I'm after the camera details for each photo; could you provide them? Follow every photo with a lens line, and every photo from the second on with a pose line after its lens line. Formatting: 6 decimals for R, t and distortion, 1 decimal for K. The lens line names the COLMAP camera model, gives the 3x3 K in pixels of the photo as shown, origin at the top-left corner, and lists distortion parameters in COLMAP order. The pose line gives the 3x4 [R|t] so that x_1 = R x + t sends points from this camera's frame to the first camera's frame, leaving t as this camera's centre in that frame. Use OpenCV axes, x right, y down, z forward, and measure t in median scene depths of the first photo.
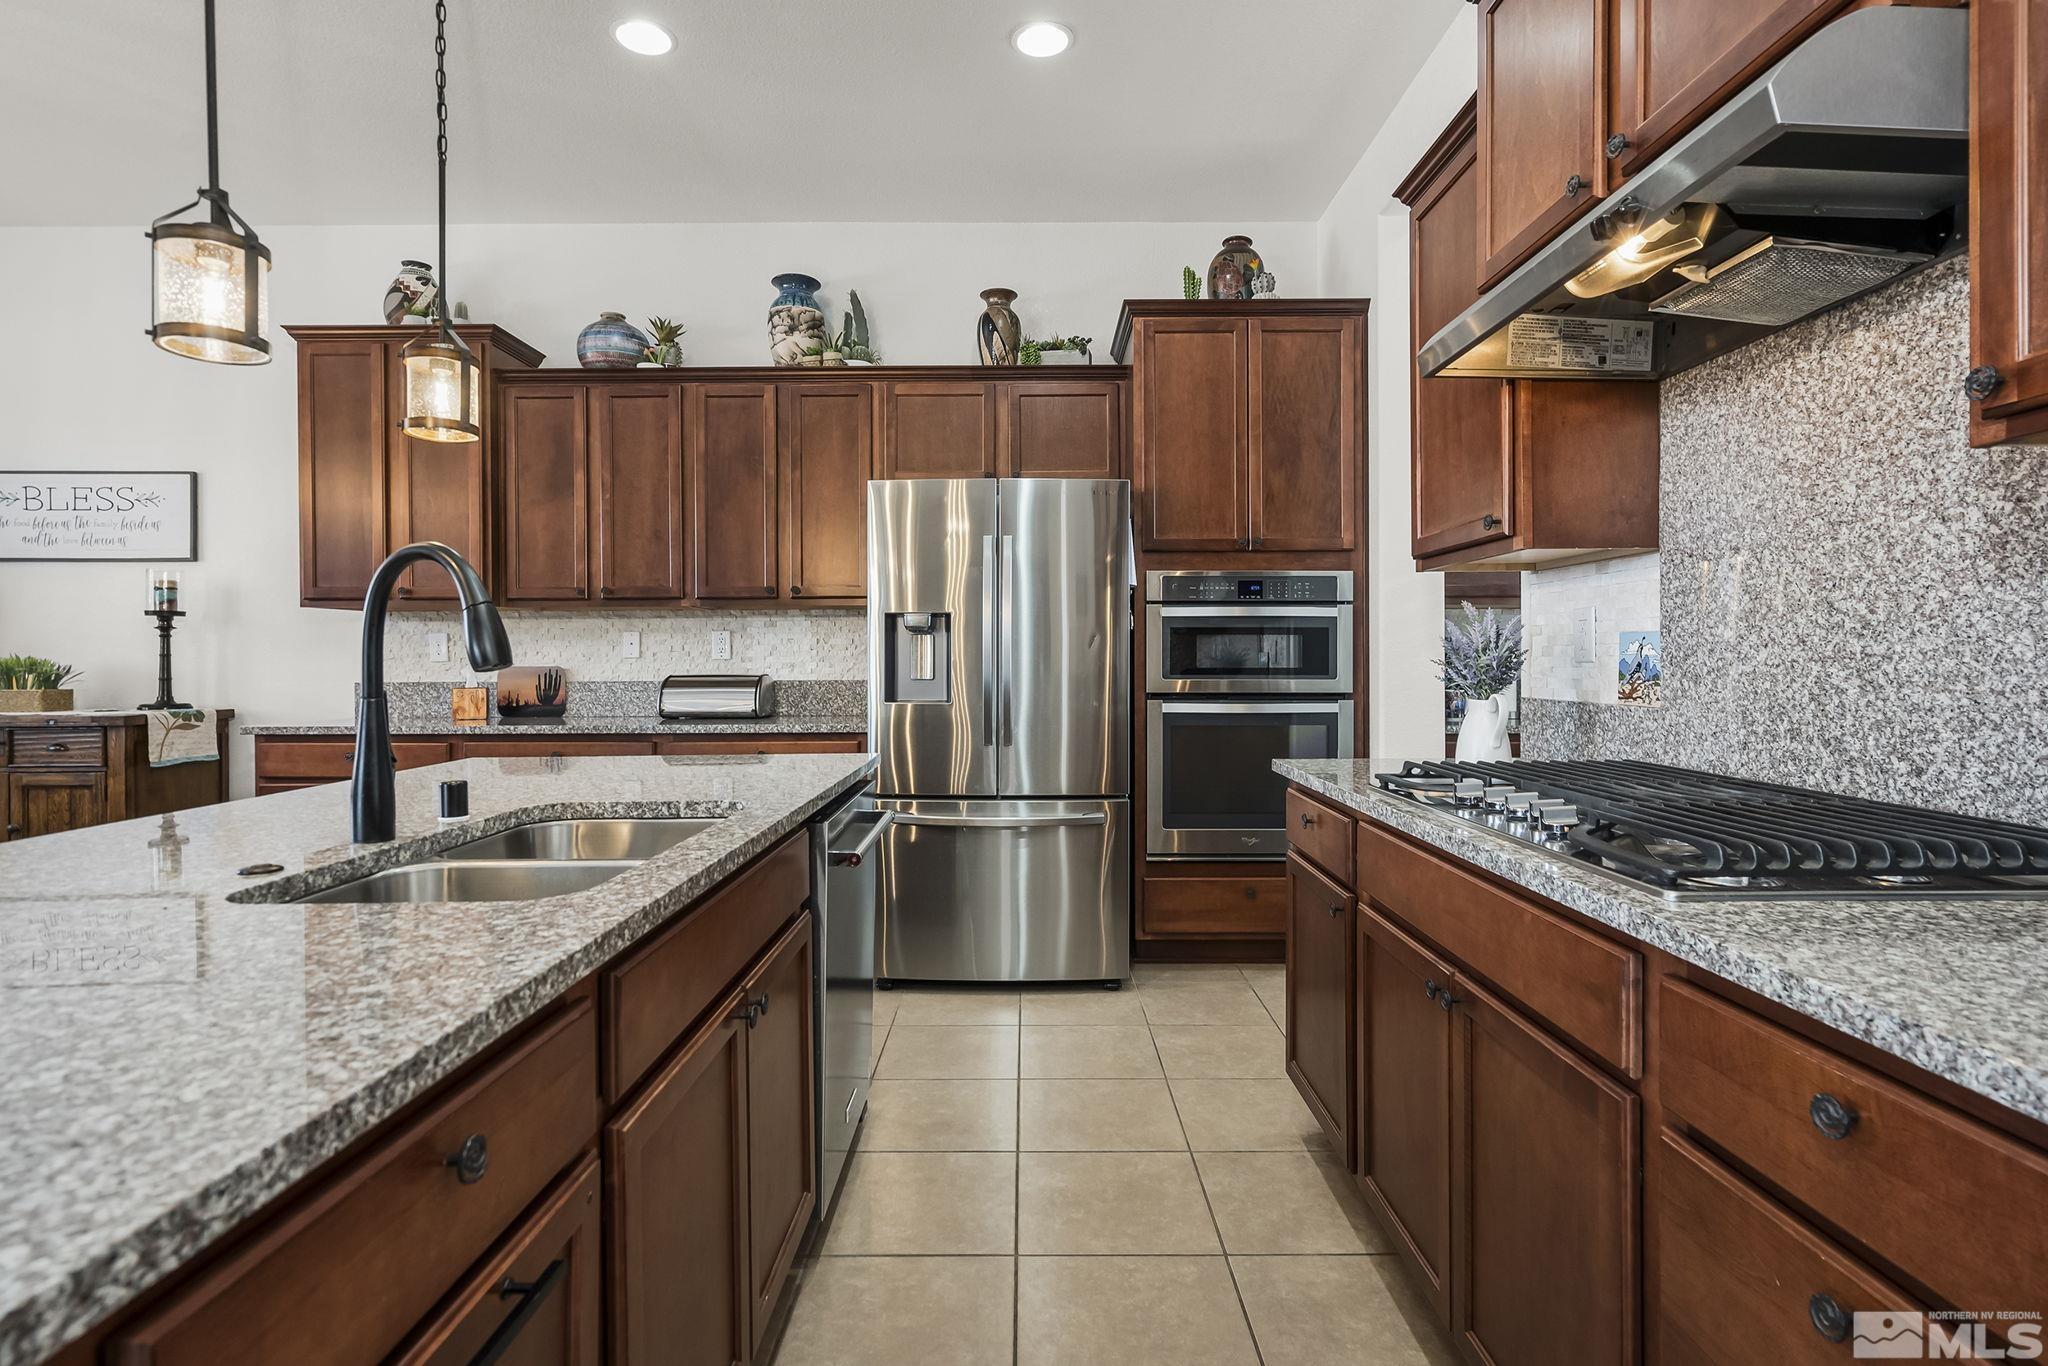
lens RADIAL K [[987.6, 0, 1023.6], [0, 987.6, 667.1], [0, 0, 1]] dist [0.001098, 0.001022]
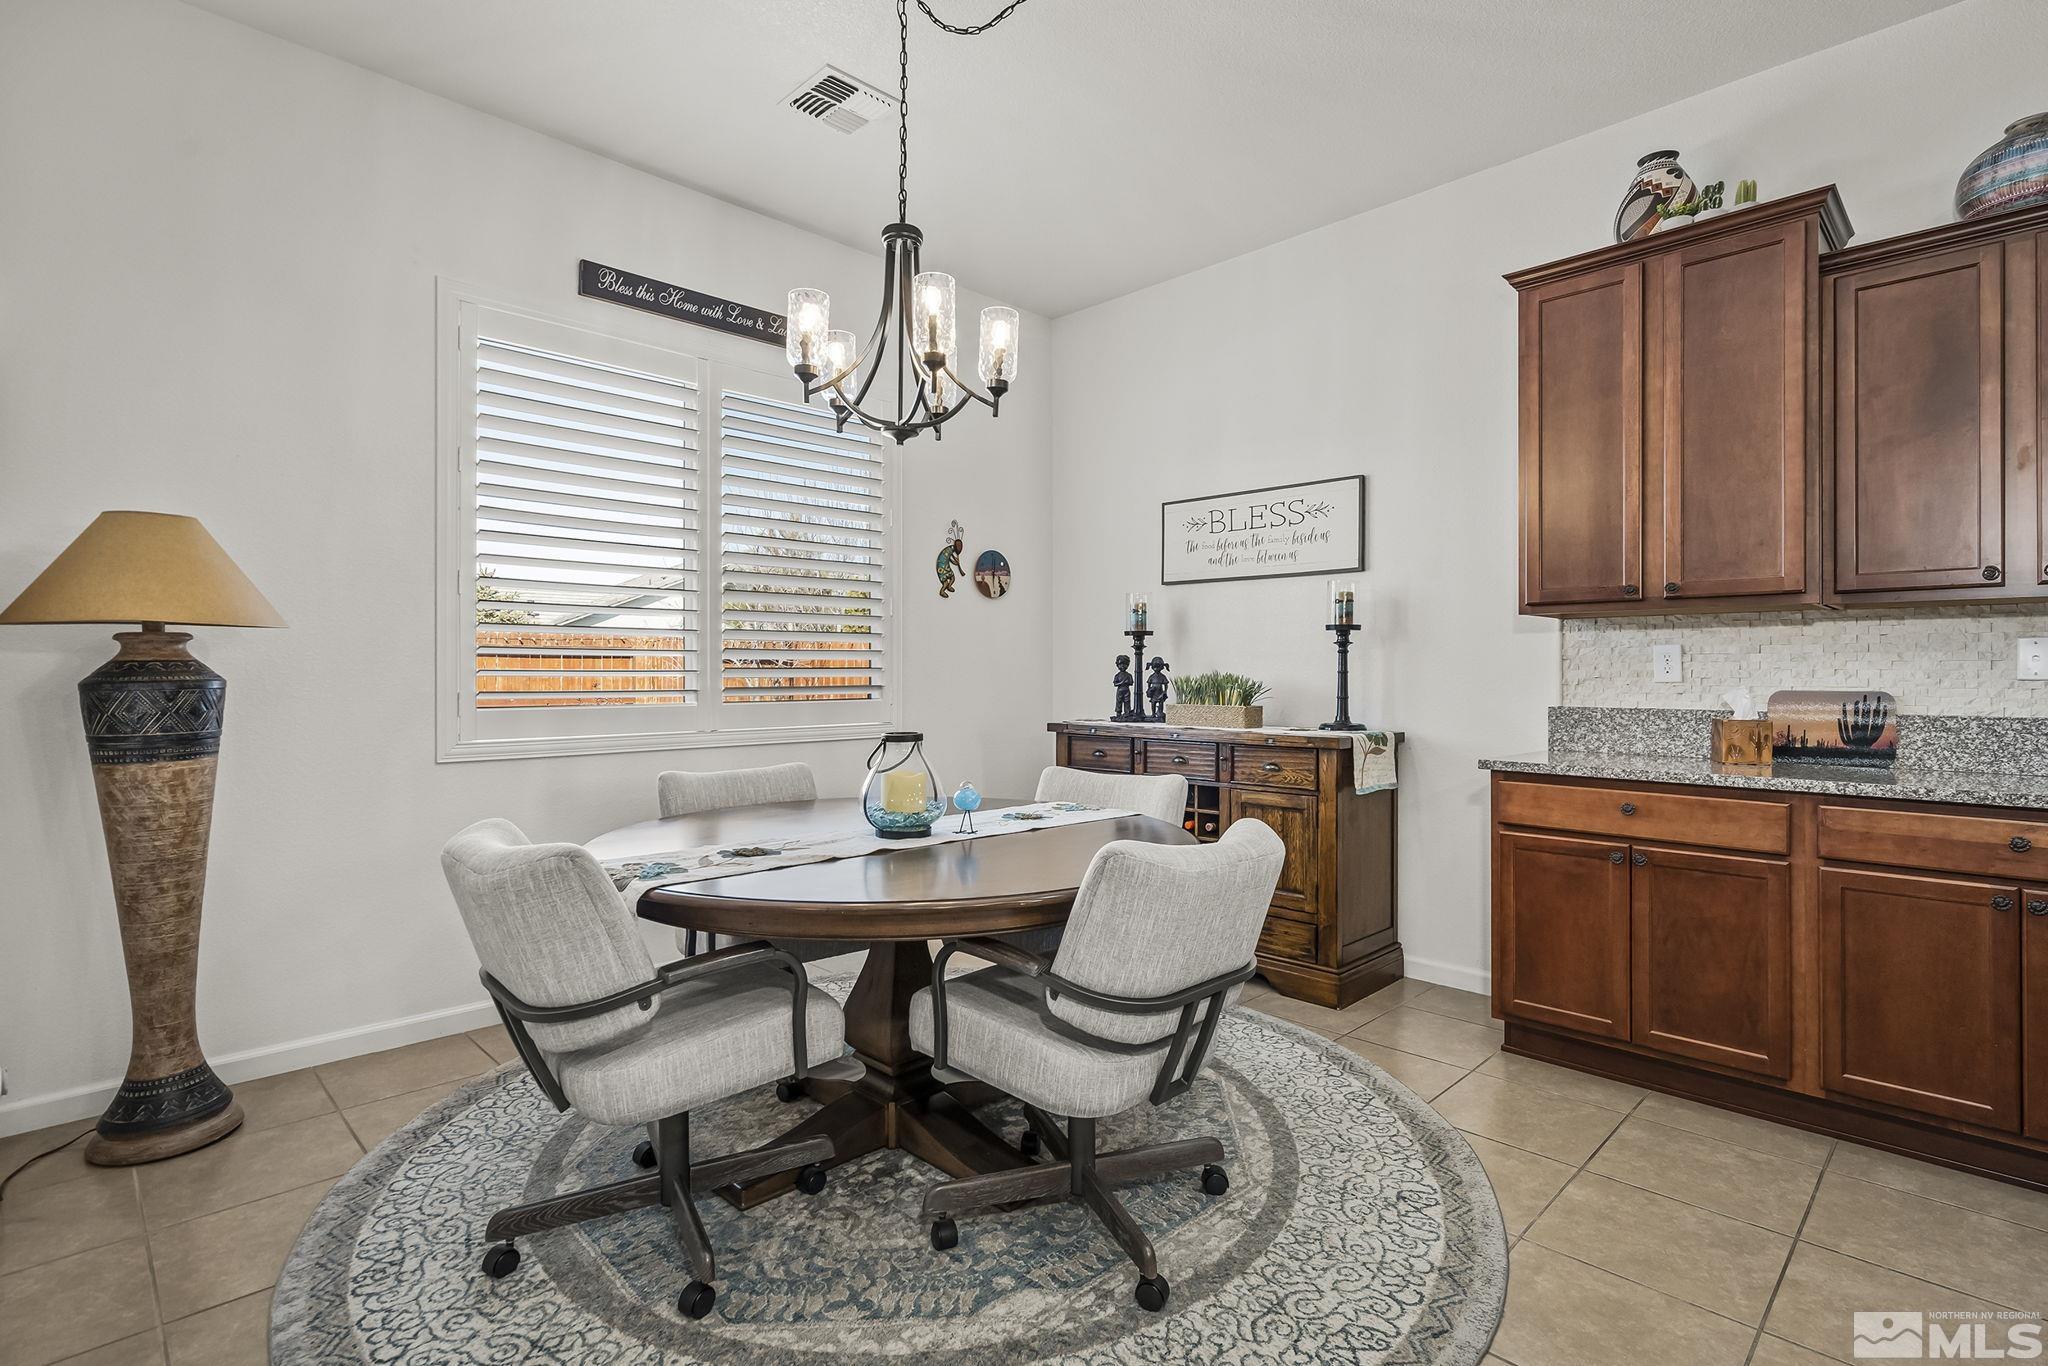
lens RADIAL K [[987.6, 0, 1039.6], [0, 987.6, 670.8], [0, 0, 1]] dist [0.001098, 0.001022]
pose [[0.713623, 0.003673, -0.700520, -0.457892], [-0.009633, 0.999943, -0.004570, -0.006901], [0.700463, 0.010009, 0.713618, 0.143957]]
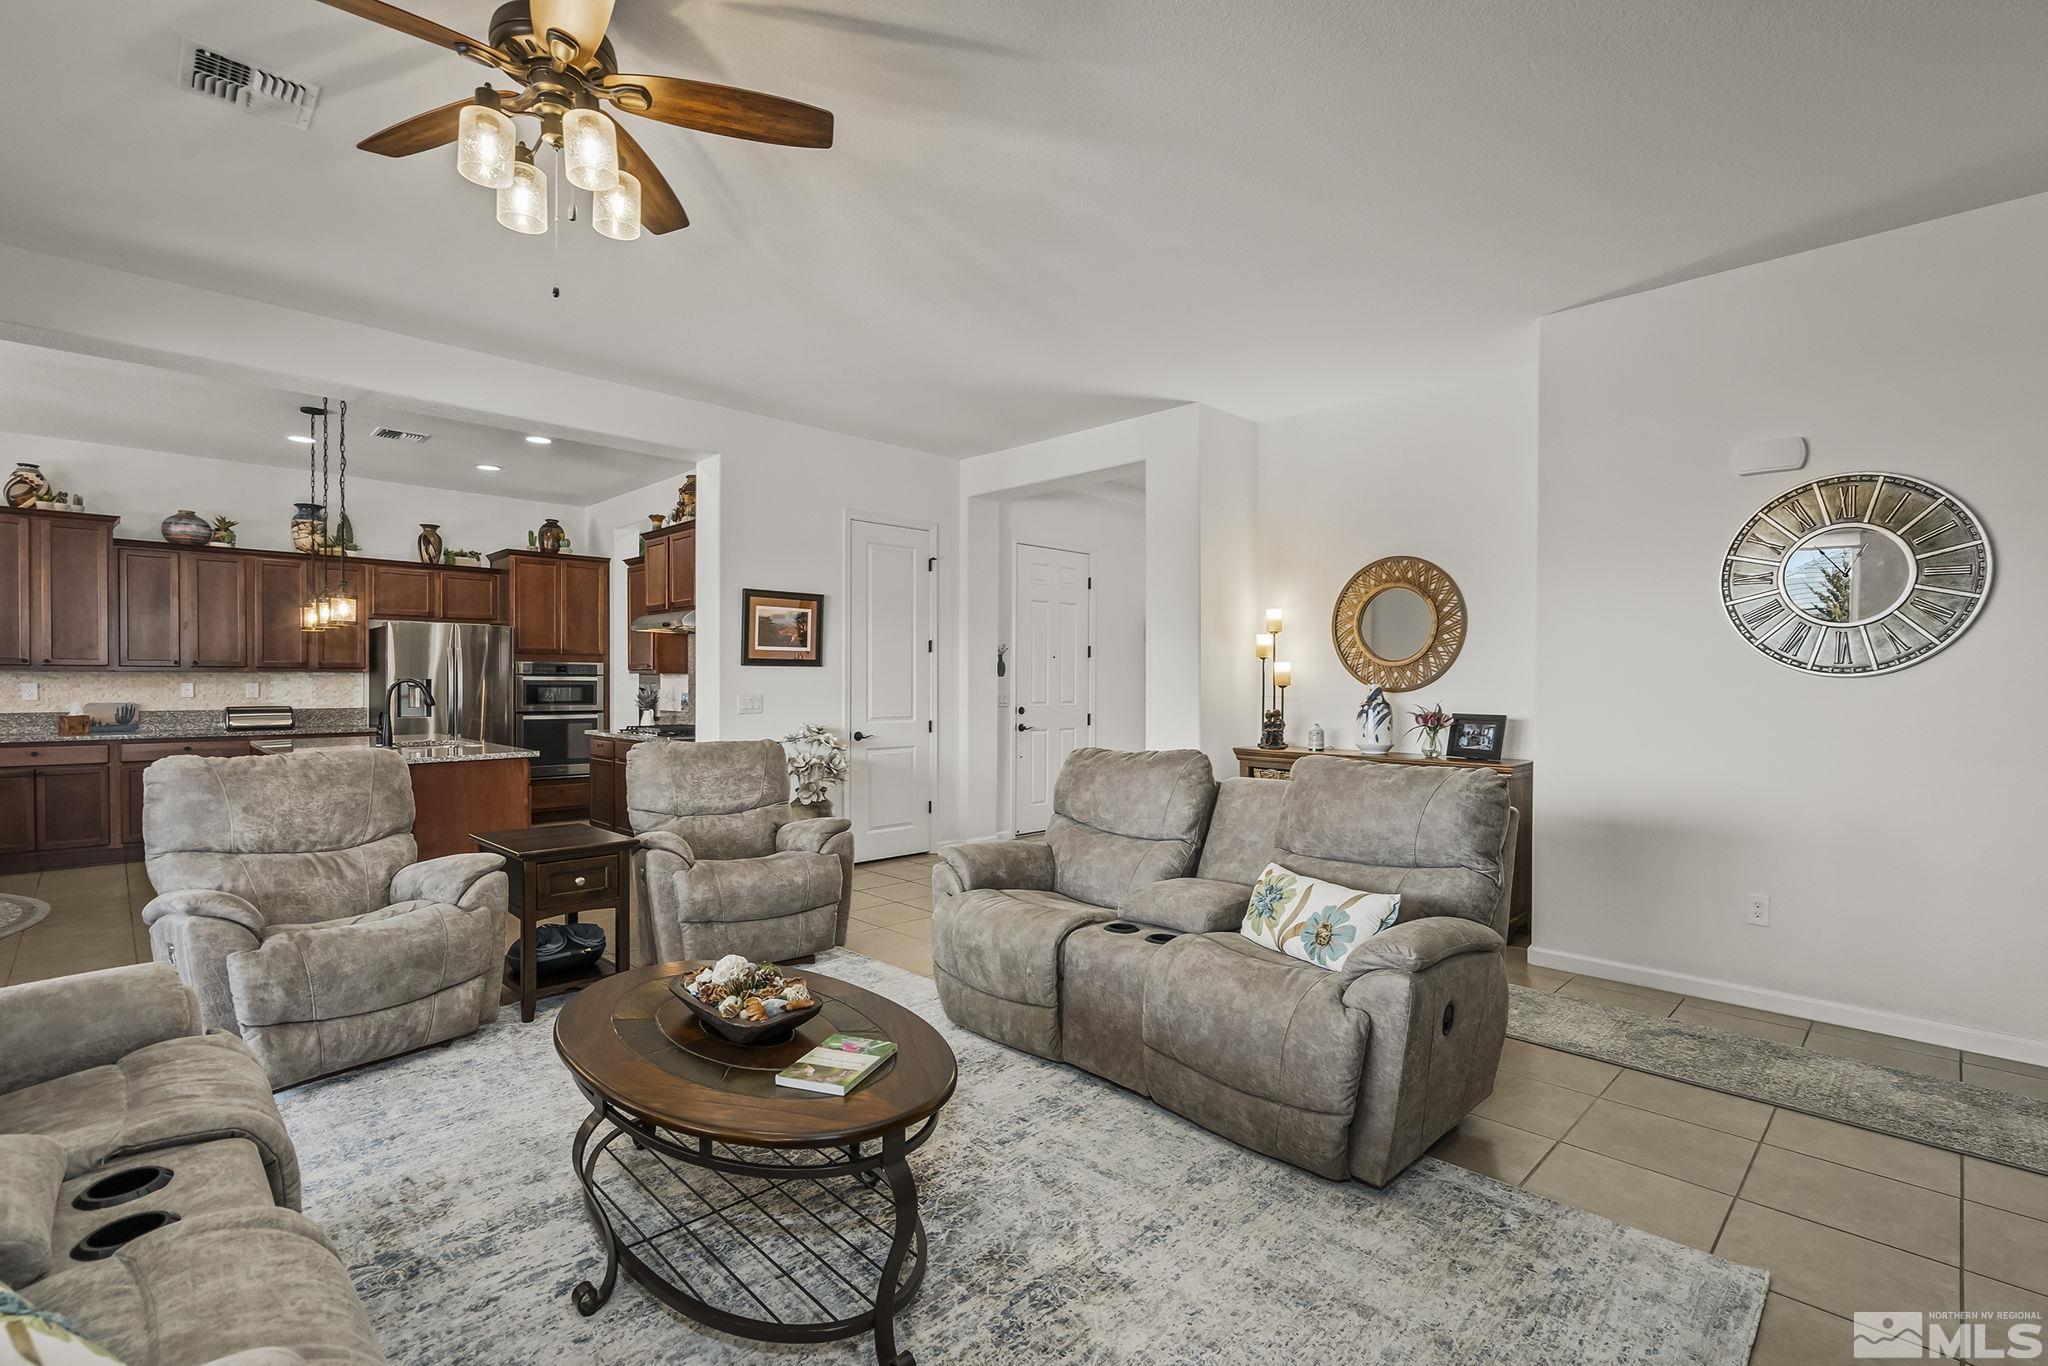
lens RADIAL K [[939.7, 0, 1029.6], [0, 939.7, 687.5], [0, 0, 1]] dist [0.002787, 0.000056]
pose [[0.705600, 0.001493, 0.708609, -0.596559], [0.000506, 0.999996, -0.002611, -0.025279], [-0.708611, 0.002200, 0.705596, -1.462163]]
